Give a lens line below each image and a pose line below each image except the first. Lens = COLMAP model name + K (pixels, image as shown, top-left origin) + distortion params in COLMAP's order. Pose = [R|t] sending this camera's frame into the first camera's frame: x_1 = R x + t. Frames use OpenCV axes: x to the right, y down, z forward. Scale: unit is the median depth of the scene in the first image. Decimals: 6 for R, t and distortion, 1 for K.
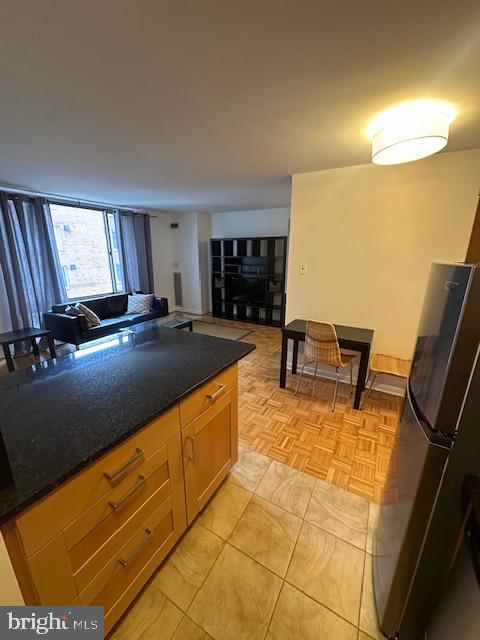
lens RADIAL K [[251.7, 0, 245.2], [0, 251.7, 321.4], [0, 0, 1]] dist [0.001857, -0.000014]
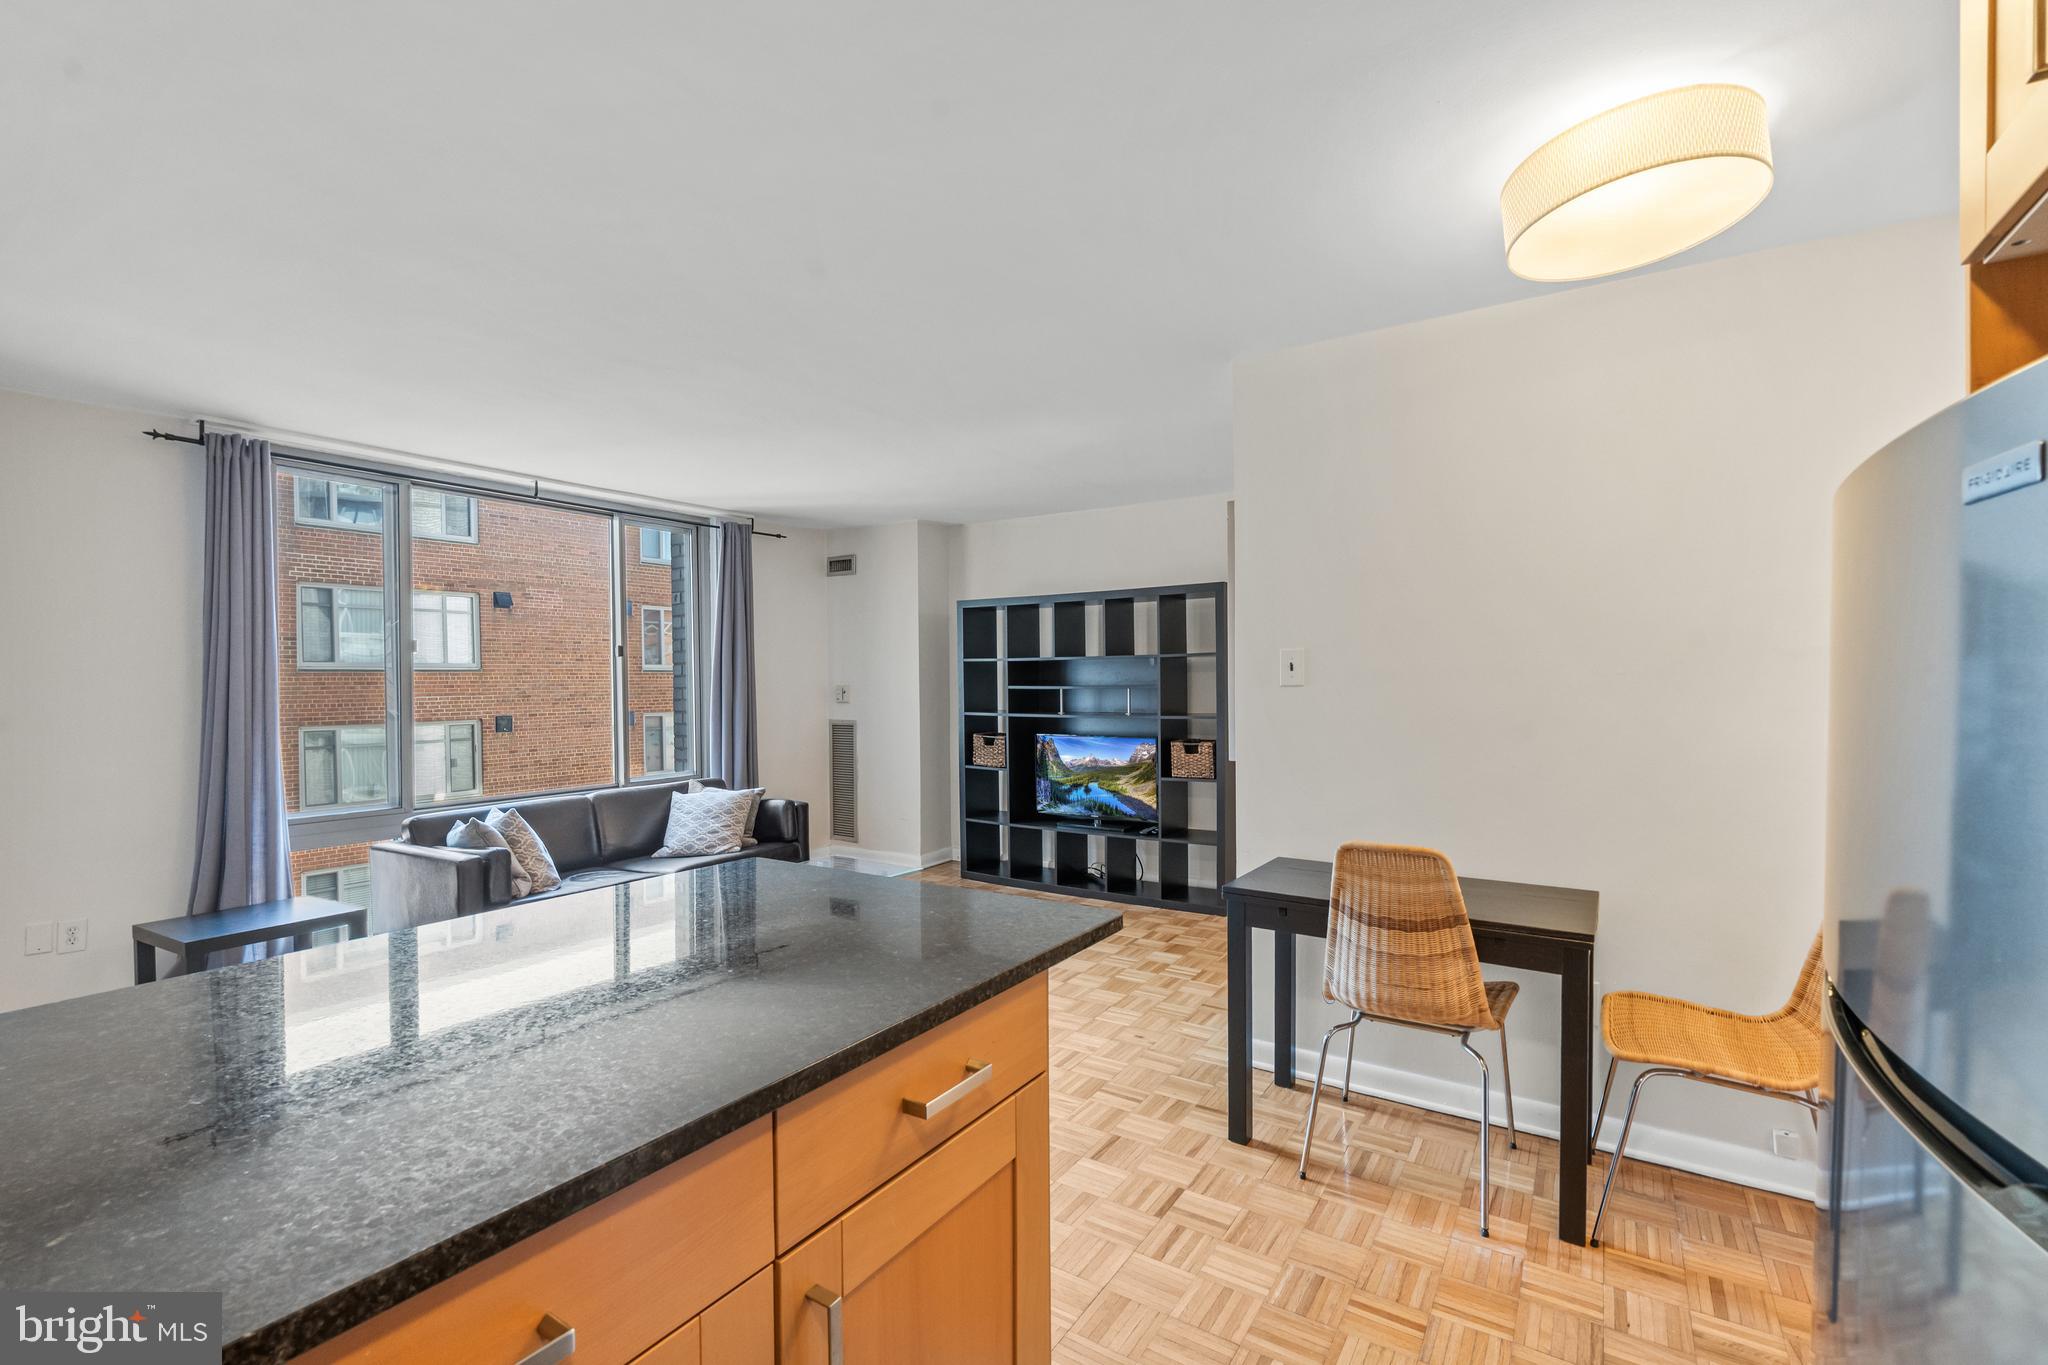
lens RADIAL K [[894.8, 0, 1030.7], [0, 894.8, 694.0], [0, 0, 1]] dist [-0.001259, -0.000023]
pose [[0.998080, -0.015907, -0.059865, 0.004209], [0.000685, 0.969243, -0.246107, 0.037684], [0.061938, 0.245593, 0.967392, 0.037709]]
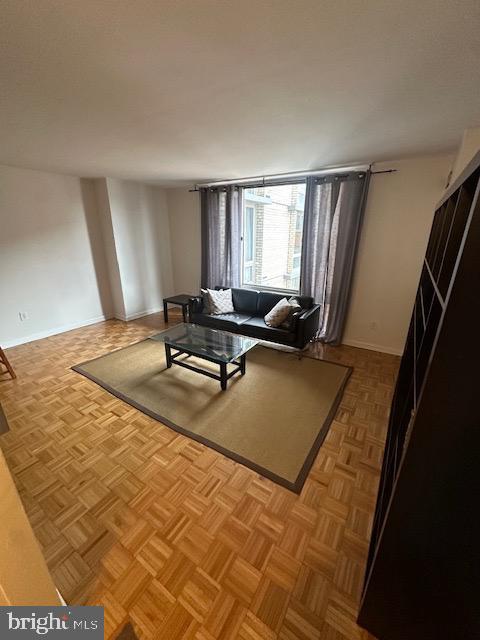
lens RADIAL K [[251.7, 0, 245.2], [0, 251.7, 321.4], [0, 0, 1]] dist [0.001857, -0.000014]
pose [[-0.048356, 0.323237, -0.945082, 0.300763], [-0.277678, 0.904539, 0.323579, -0.269359], [0.959456, 0.278076, 0.046016, 0.947073]]
